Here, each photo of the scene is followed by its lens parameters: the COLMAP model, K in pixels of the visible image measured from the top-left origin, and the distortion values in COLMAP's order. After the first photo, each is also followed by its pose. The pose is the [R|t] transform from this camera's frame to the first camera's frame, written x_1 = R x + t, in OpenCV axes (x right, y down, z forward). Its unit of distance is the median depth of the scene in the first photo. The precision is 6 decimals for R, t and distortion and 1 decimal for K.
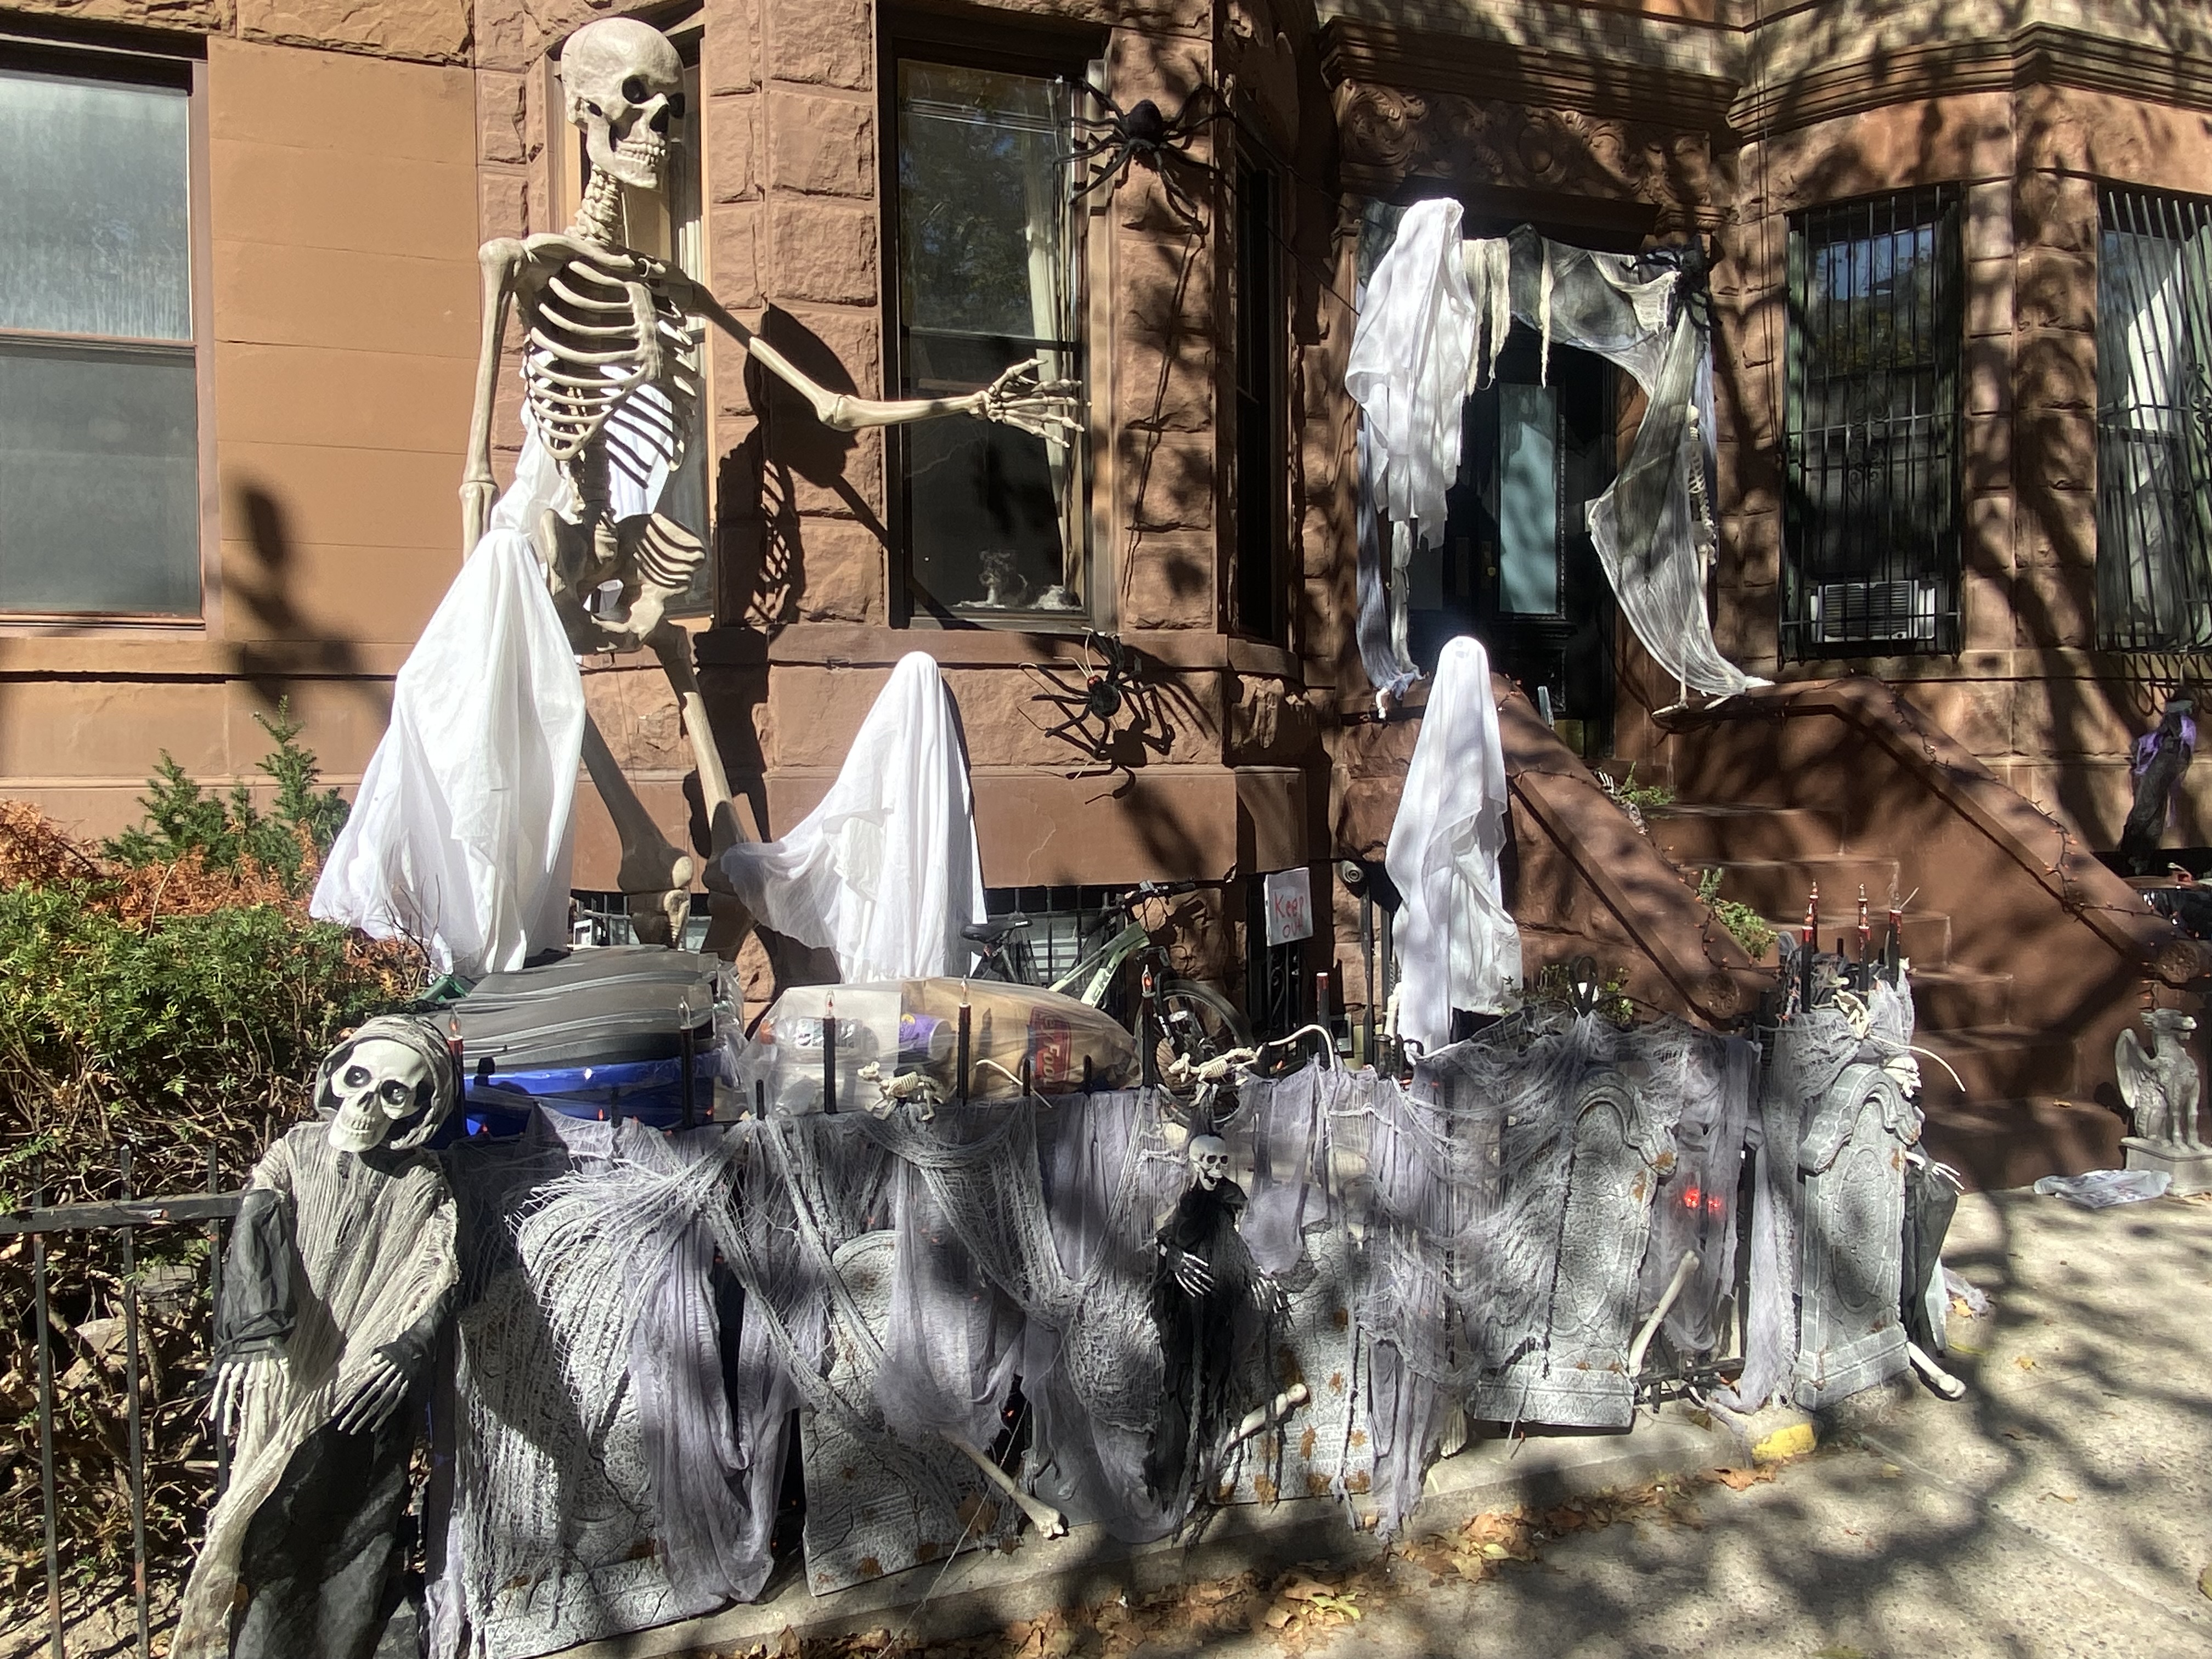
lens RADIAL K [[1311.5, 0, 1106.0], [0, 1311.5, 829.5], [0, 0, 1]] dist [0.002047, -0.016703]
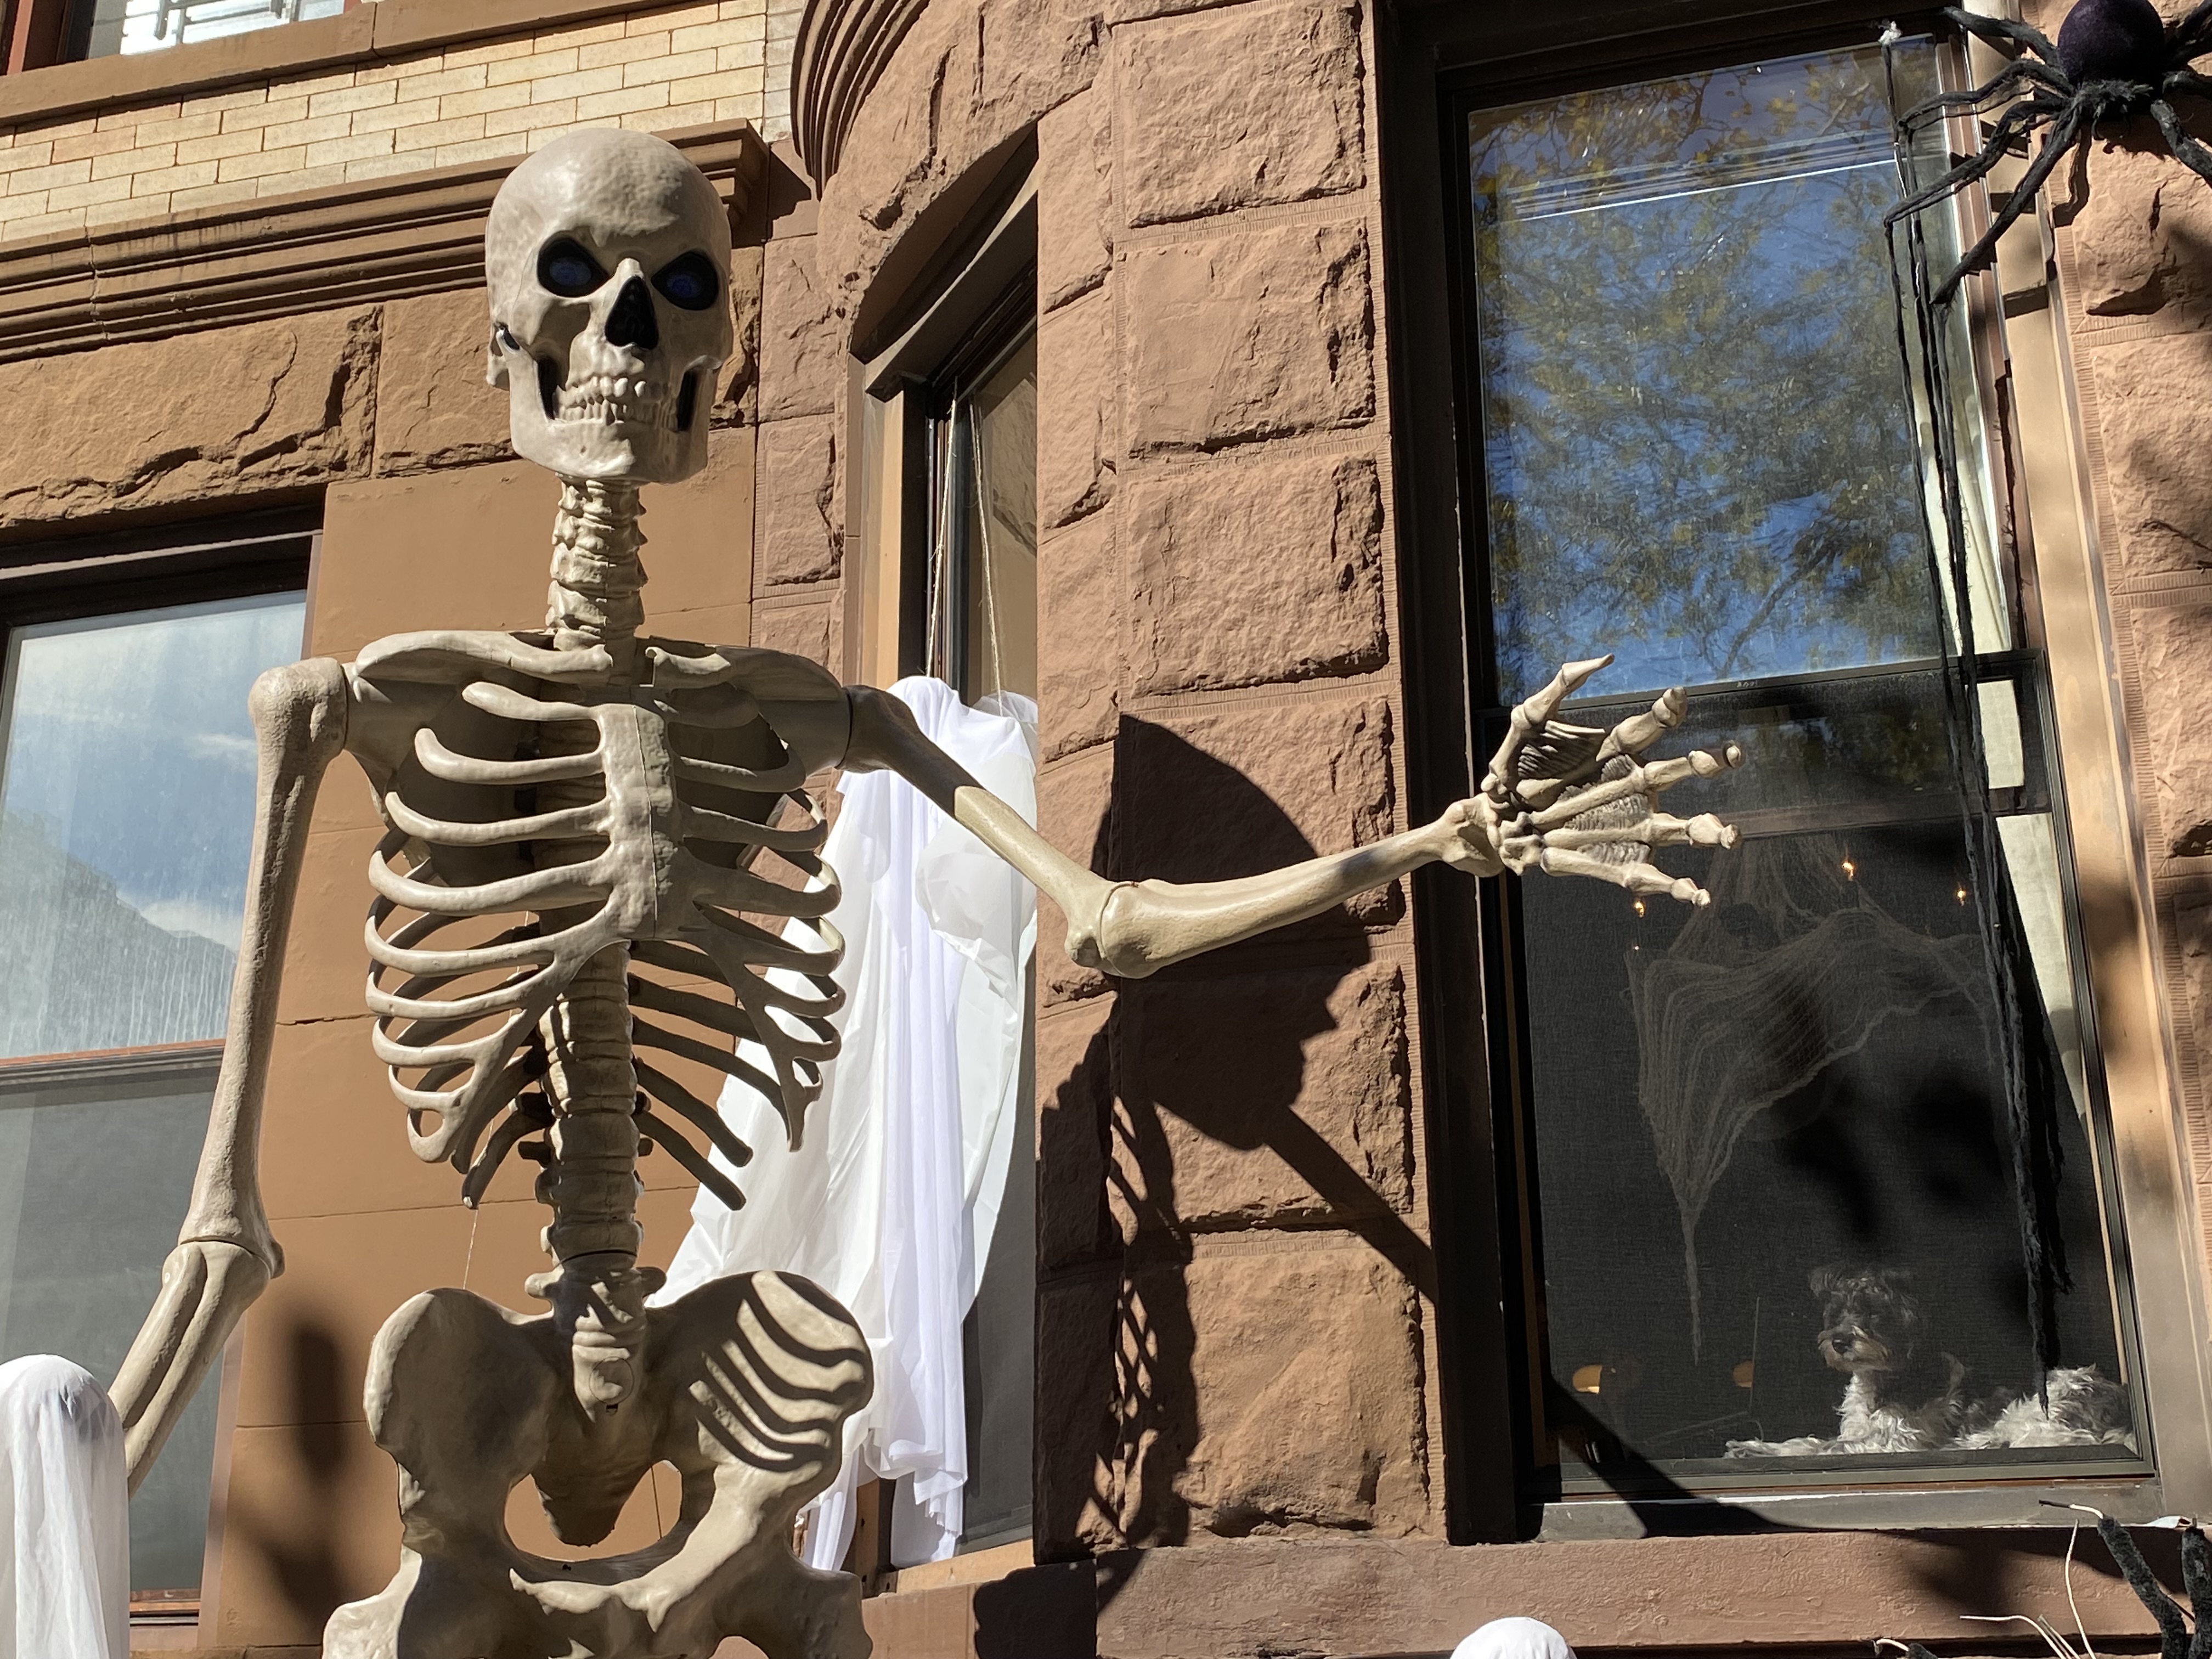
lens RADIAL K [[2736.5, 0, 1106.0], [0, 2736.5, 829.5], [0, 0, 1]] dist [0.269821, -1.021515]
pose [[0.845305, -0.187636, -0.500252, 0.146858], [-0.018100, 0.925709, -0.377803, -0.055425], [0.533977, 0.328413, 0.779110, 0.360292]]
